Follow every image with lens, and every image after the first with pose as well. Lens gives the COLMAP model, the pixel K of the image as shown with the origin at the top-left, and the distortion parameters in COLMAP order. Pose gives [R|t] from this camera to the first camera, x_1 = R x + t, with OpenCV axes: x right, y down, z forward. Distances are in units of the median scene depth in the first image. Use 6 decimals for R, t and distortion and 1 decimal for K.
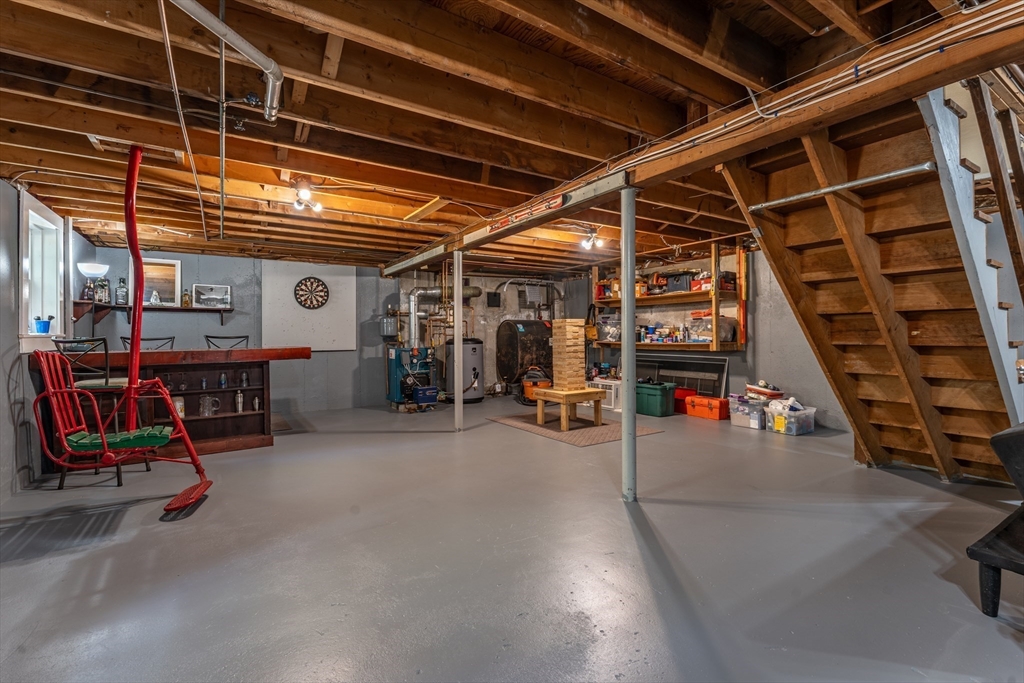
lens RADIAL K [[446.0, 0, 519.6], [0, 446.0, 345.6], [0, 0, 1]] dist [-0.002409, -0.000155]
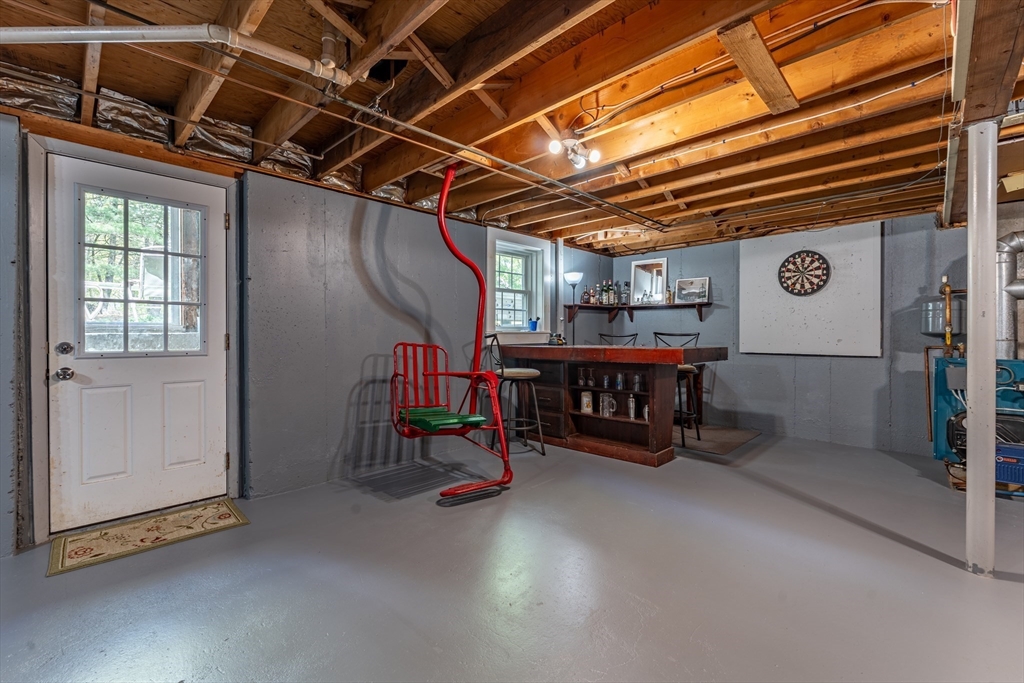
lens RADIAL K [[448.1, 0, 515.5], [0, 448.1, 339.0], [0, 0, 1]] dist [0.002546, -0.000061]
pose [[0.215364, 0.018391, -0.976361, 0.206510], [-0.023521, 0.999630, 0.013641, -0.018201], [0.976250, 0.020027, 0.215717, 0.610444]]
